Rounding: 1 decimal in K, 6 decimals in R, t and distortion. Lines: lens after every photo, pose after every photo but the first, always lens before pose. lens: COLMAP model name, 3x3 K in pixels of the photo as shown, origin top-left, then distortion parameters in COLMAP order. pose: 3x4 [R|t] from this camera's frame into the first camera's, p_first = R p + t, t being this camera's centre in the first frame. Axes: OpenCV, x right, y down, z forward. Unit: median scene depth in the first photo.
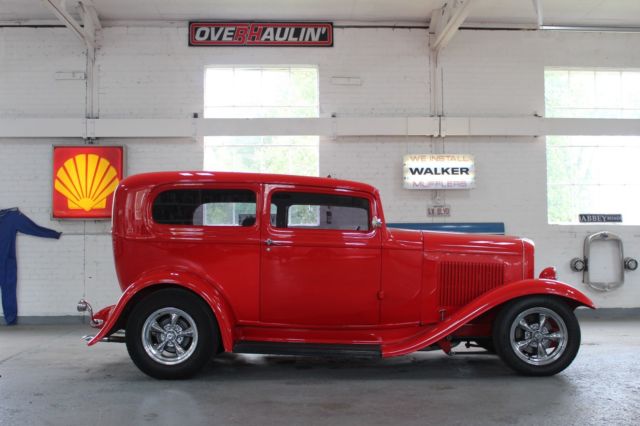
lens RADIAL K [[714.5, 0, 321.9], [0, 714.5, 217.7], [0, 0, 1]] dist [-0.095181, 0.000000]
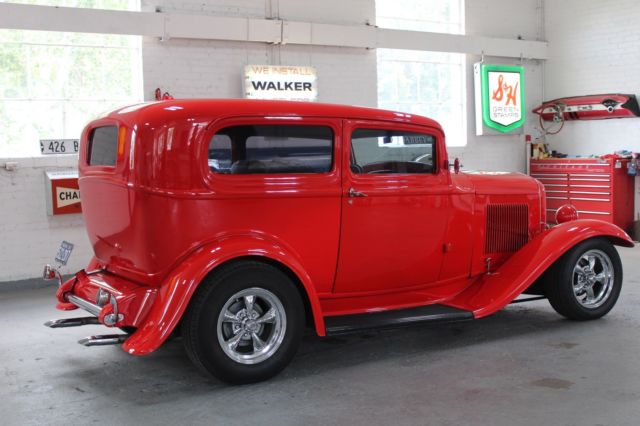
lens RADIAL K [[818.8, 0, 293.5], [0, 818.8, 222.4], [0, 0, 1]] dist [-0.055733, 0.000000]
pose [[0.865024, -0.058116, 0.498353, -0.314212], [-0.001315, 0.993003, 0.118083, -0.019453], [-0.501728, -0.102800, 0.858895, 0.147462]]
